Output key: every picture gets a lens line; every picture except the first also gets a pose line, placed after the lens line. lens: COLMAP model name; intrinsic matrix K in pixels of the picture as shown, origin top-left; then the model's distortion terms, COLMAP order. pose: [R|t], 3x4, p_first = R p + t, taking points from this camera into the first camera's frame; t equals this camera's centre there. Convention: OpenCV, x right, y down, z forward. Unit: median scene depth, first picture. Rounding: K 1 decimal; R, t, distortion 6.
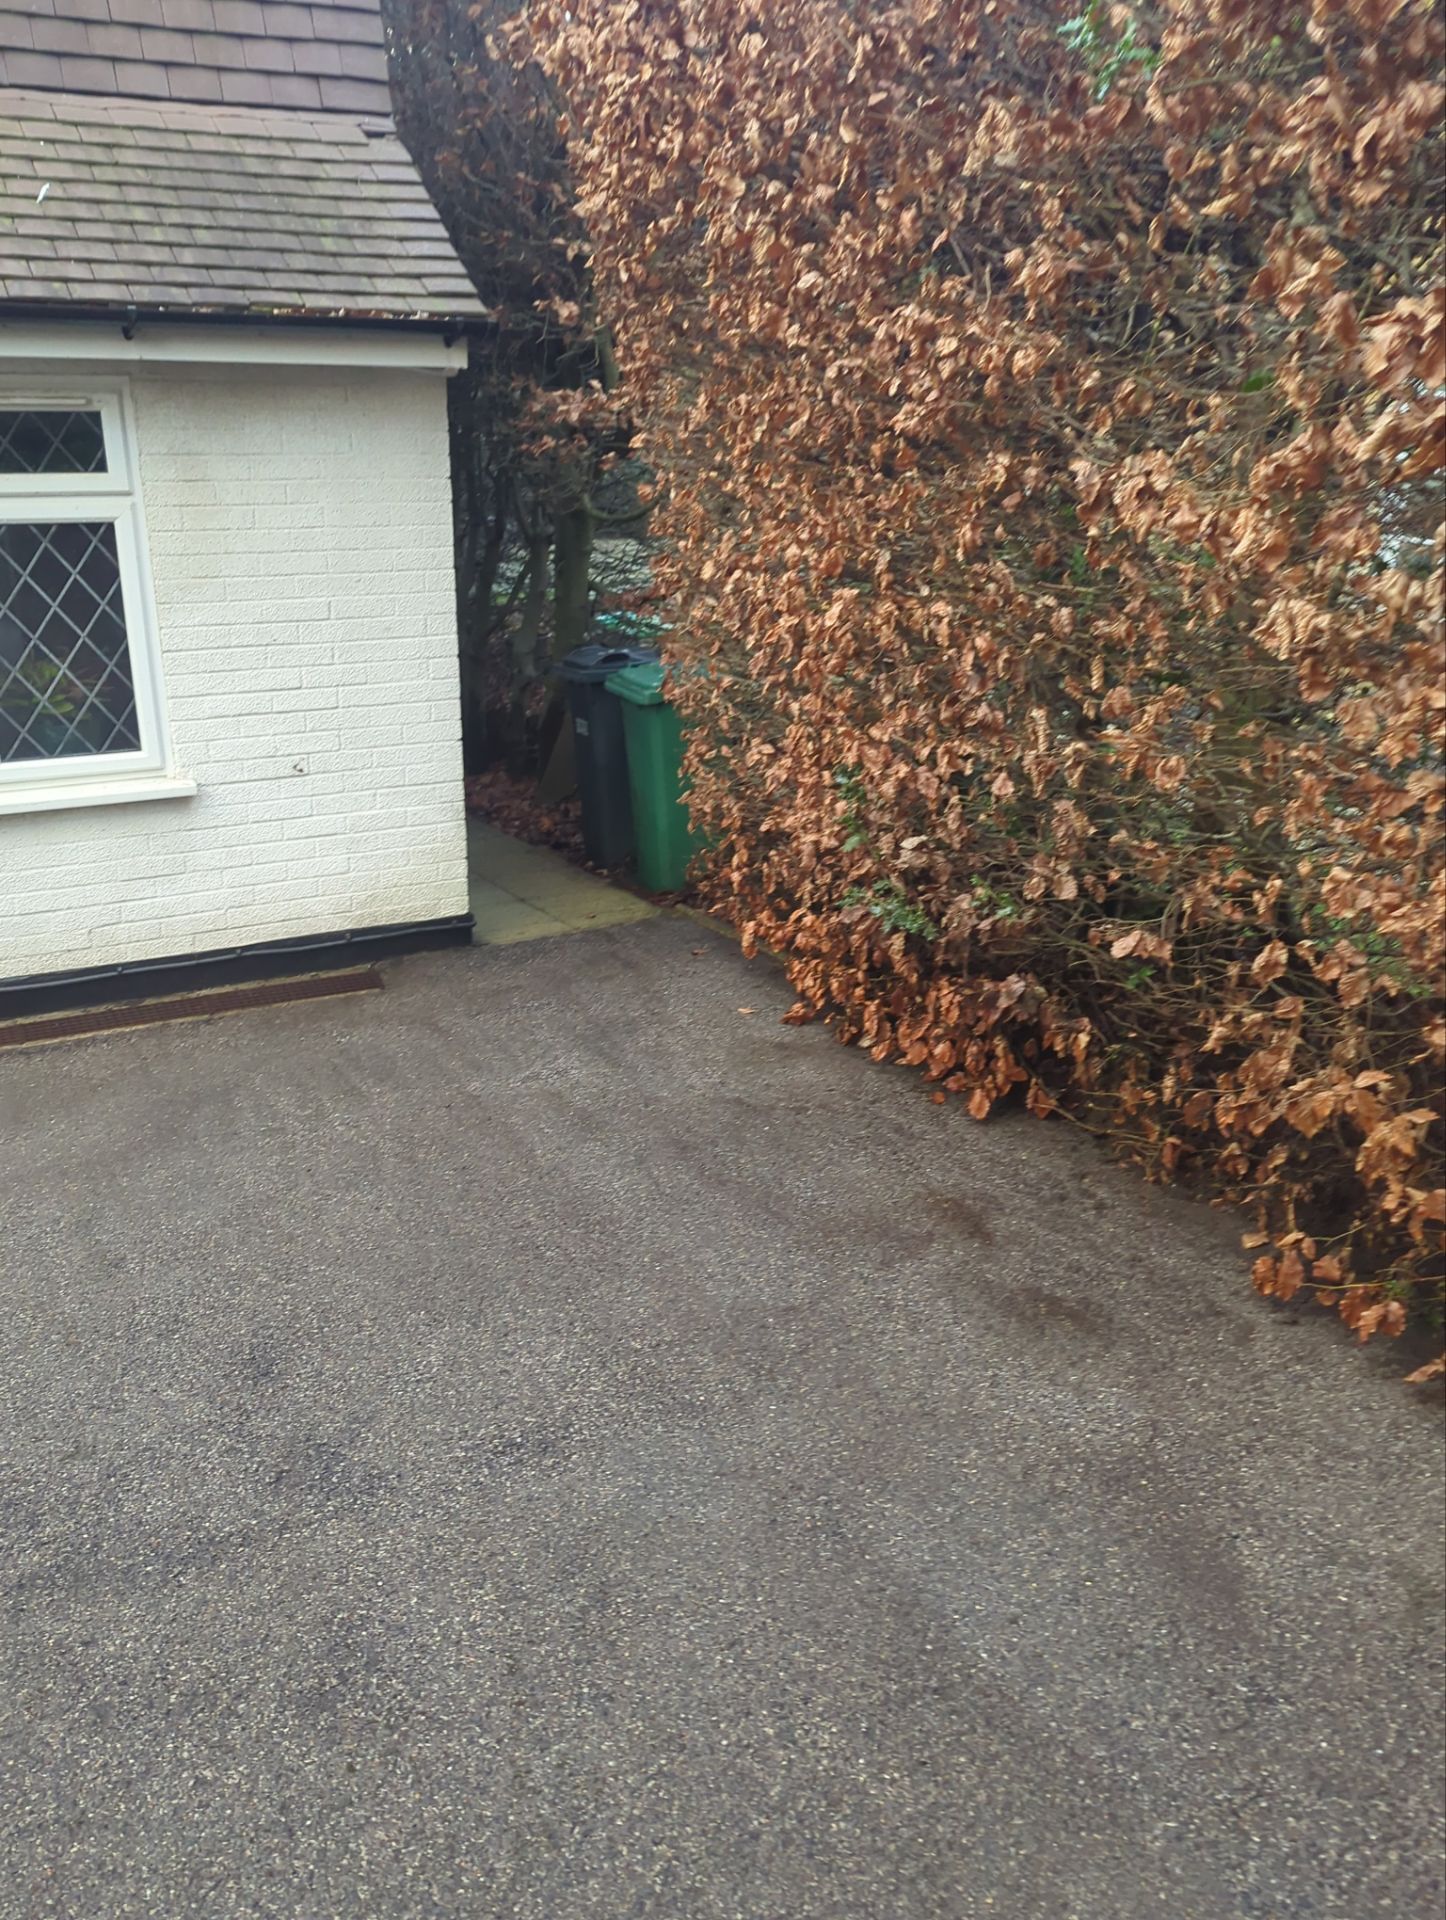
lens RADIAL K [[1574.7, 0, 736.1], [0, 1574.7, 965.5], [0, 0, 1]] dist [0.080087, -0.084721]
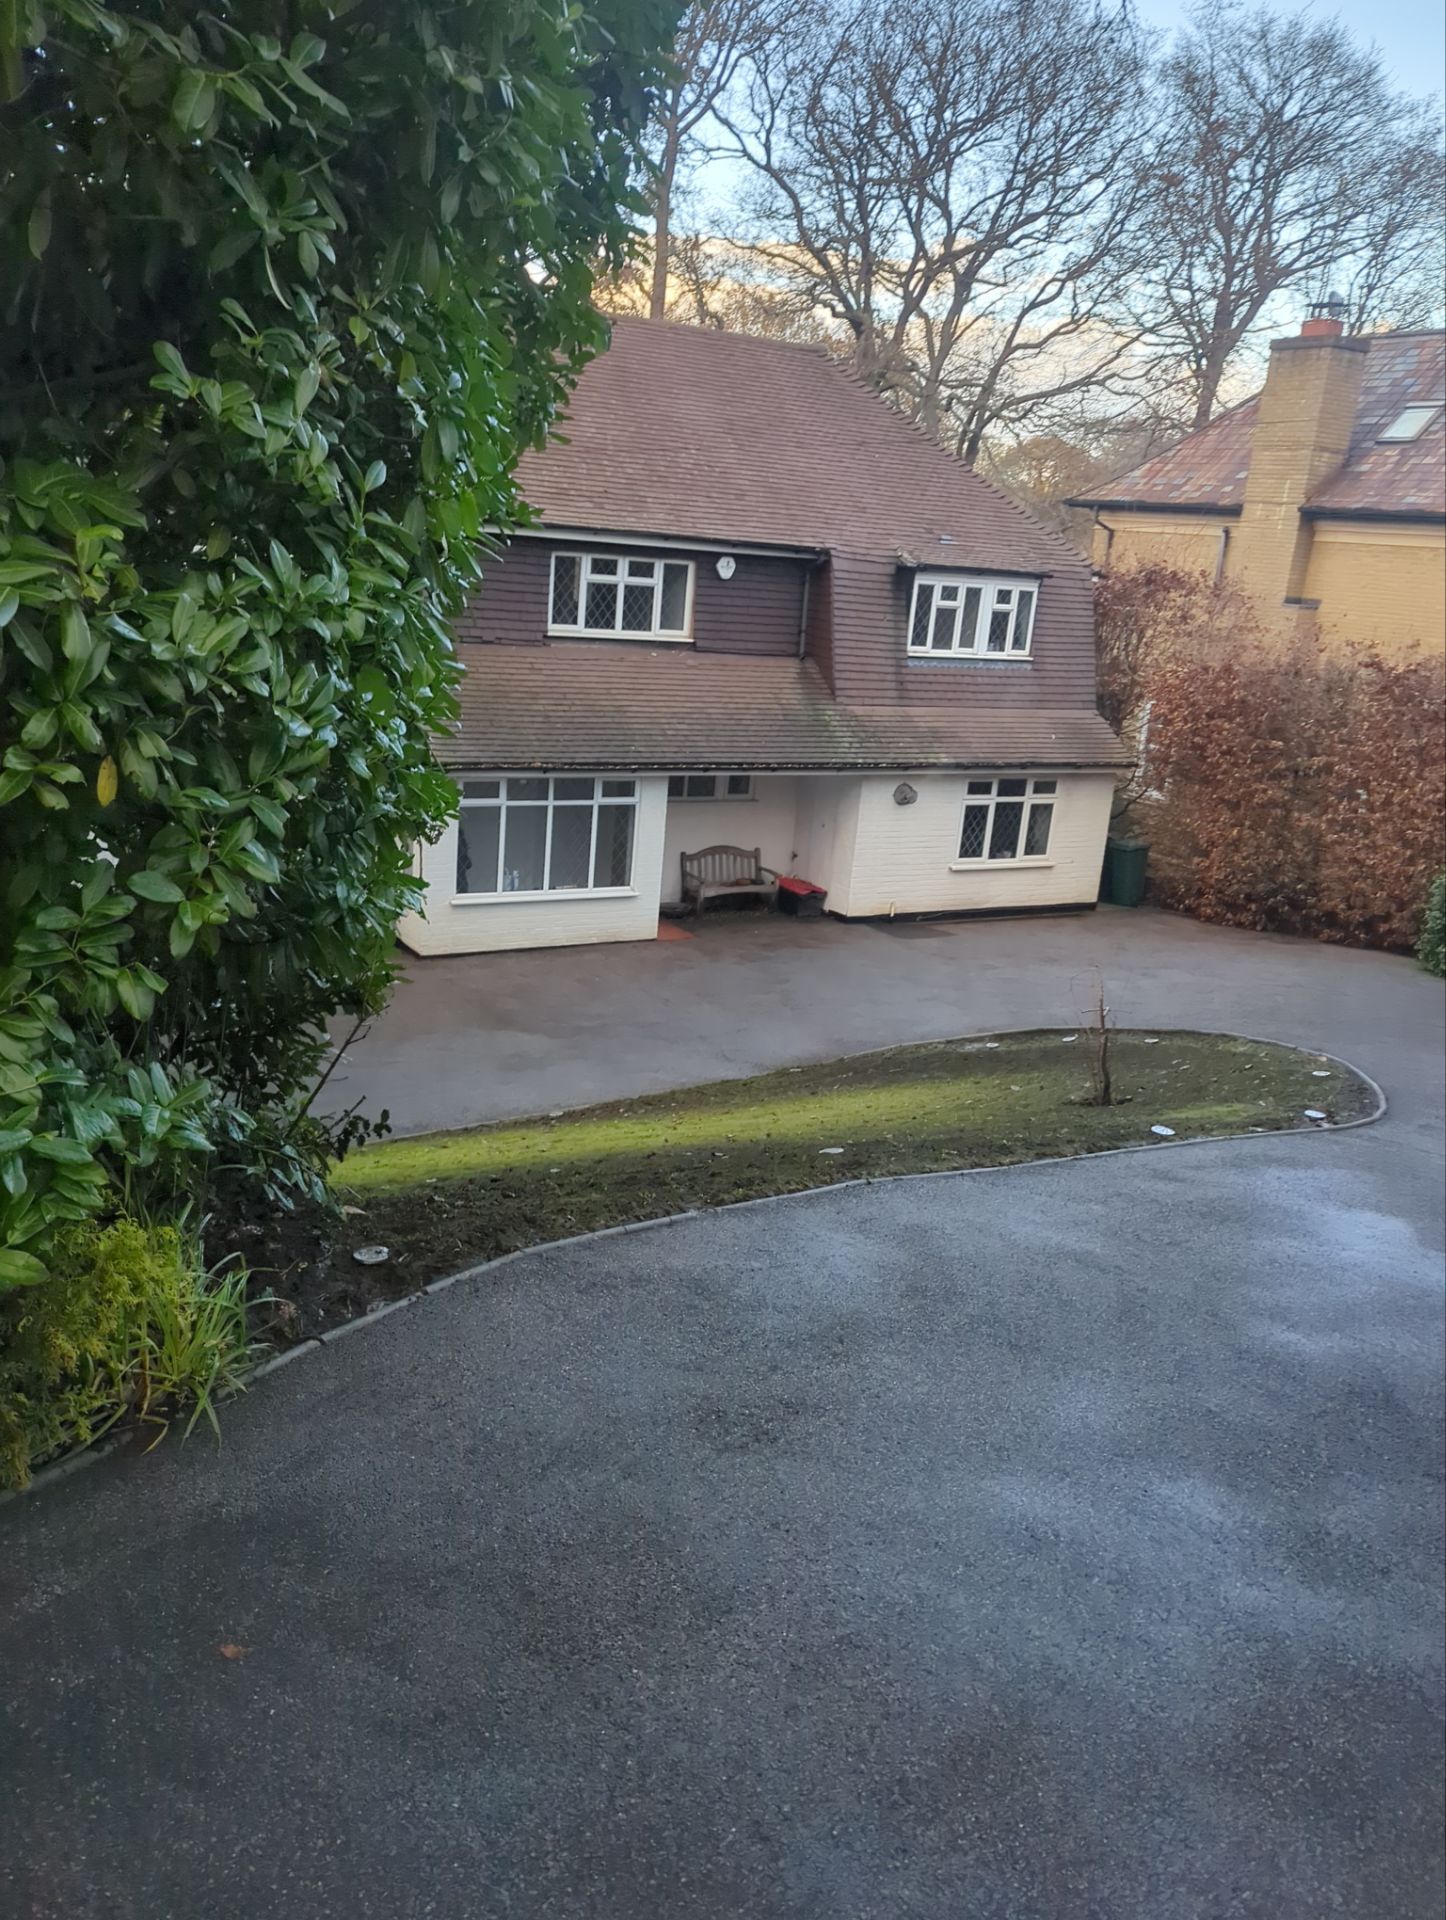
lens RADIAL K [[1575.0, 0, 732.5], [0, 1575.0, 963.0], [0, 0, 1]] dist [0.079432, -0.082119]
pose [[0.997554, 0.043205, 0.054951, -1.693732], [-0.036530, 0.992440, -0.117169, 0.804654], [-0.059598, 0.114875, 0.991591, -3.695827]]
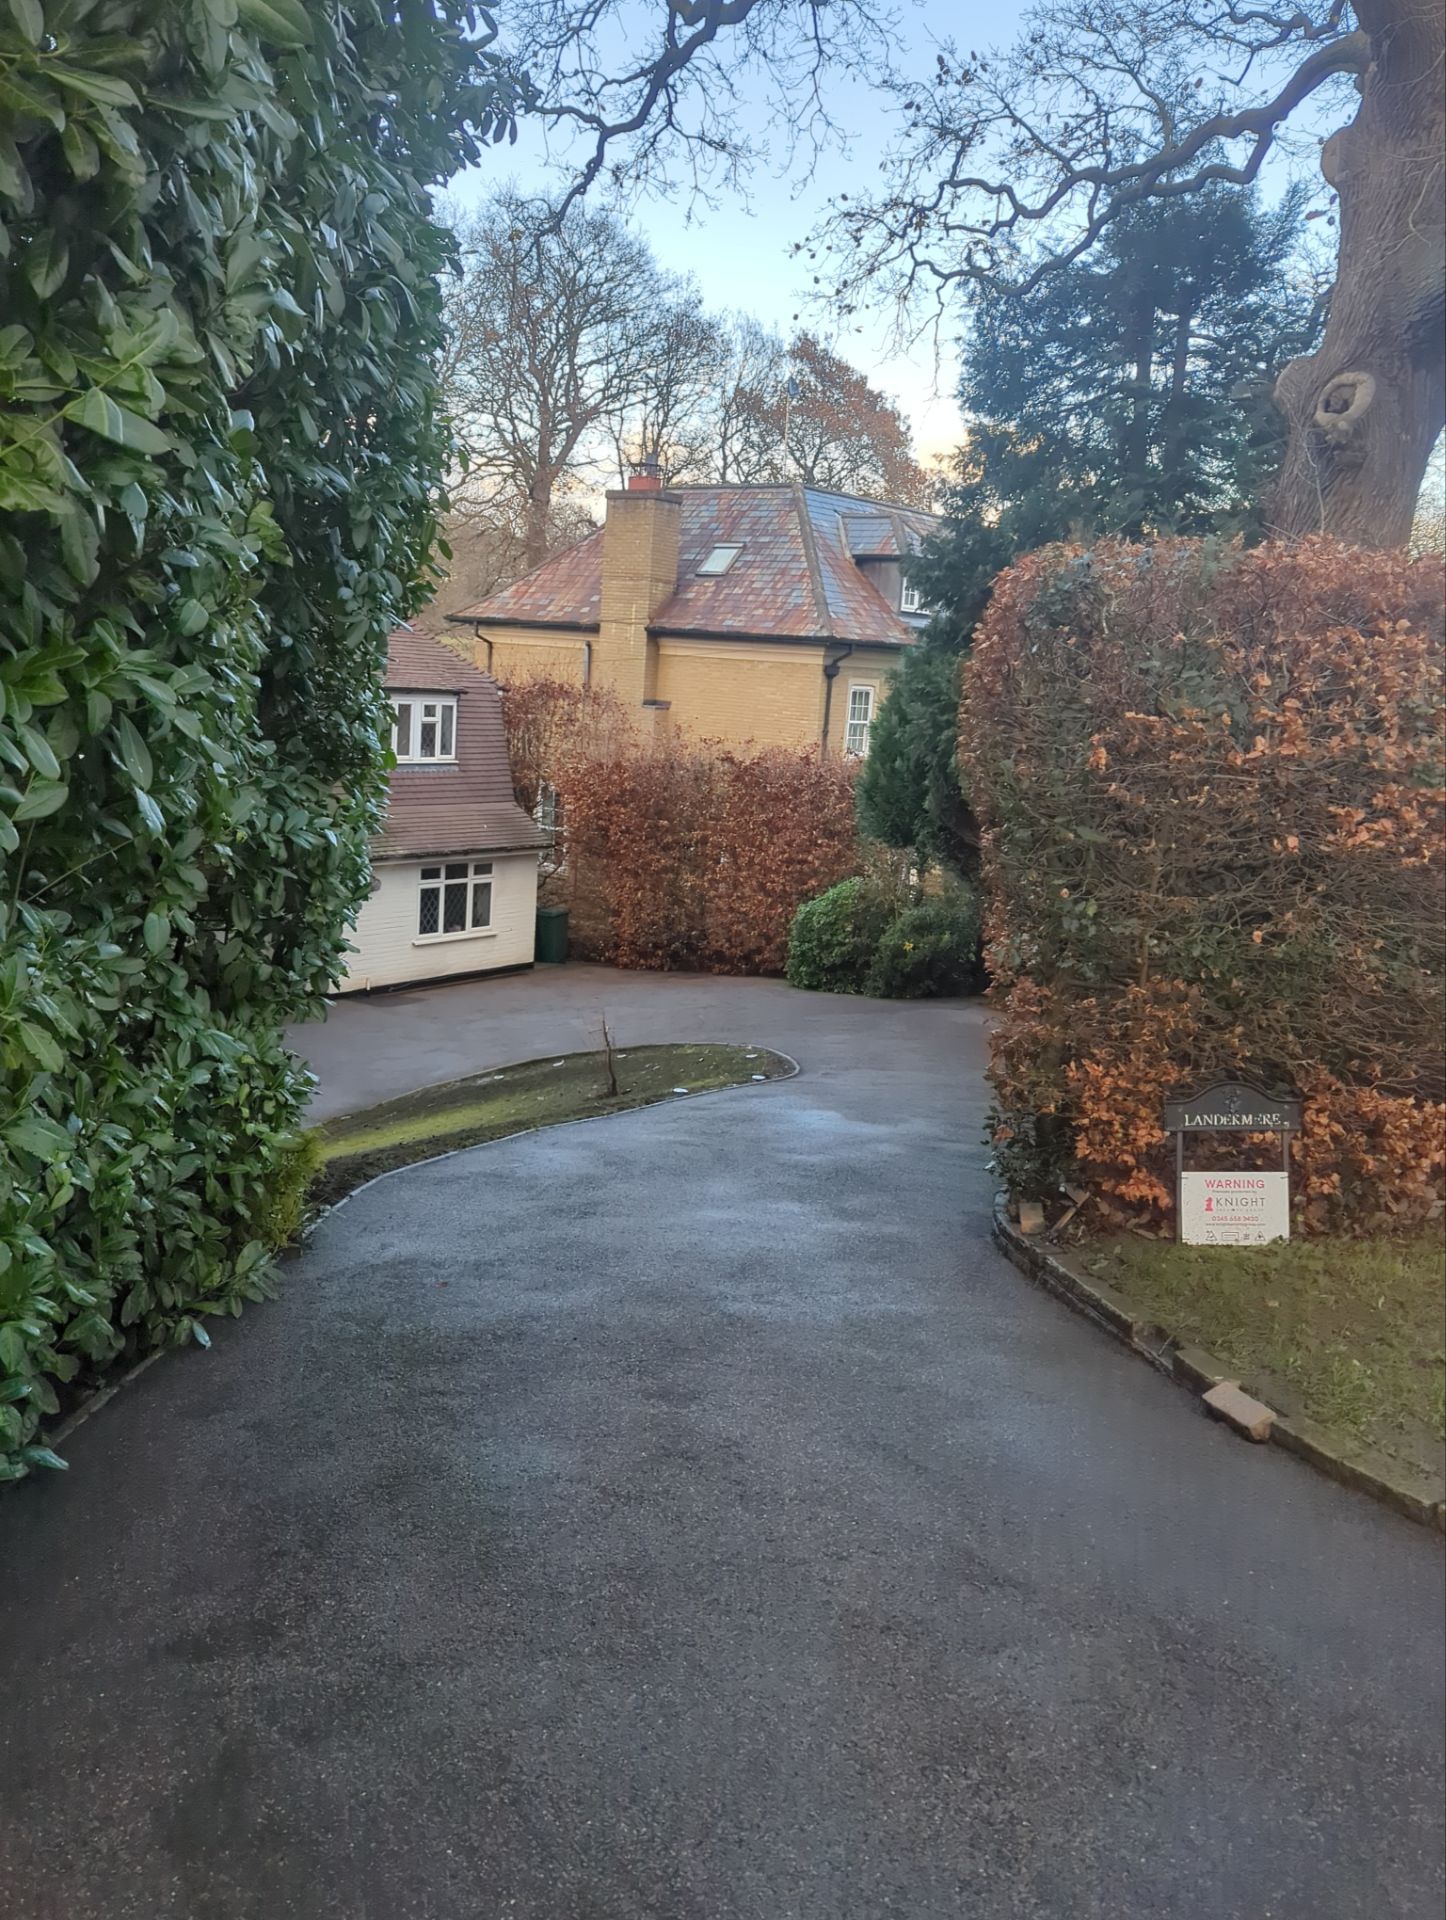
lens RADIAL K [[1574.7, 0, 736.1], [0, 1574.7, 965.5], [0, 0, 1]] dist [0.080087, -0.084721]
pose [[0.898454, -0.050323, 0.436174, -2.192710], [0.125545, 0.981378, -0.145380, 0.960174], [-0.420736, 0.185377, 0.888041, -4.423652]]
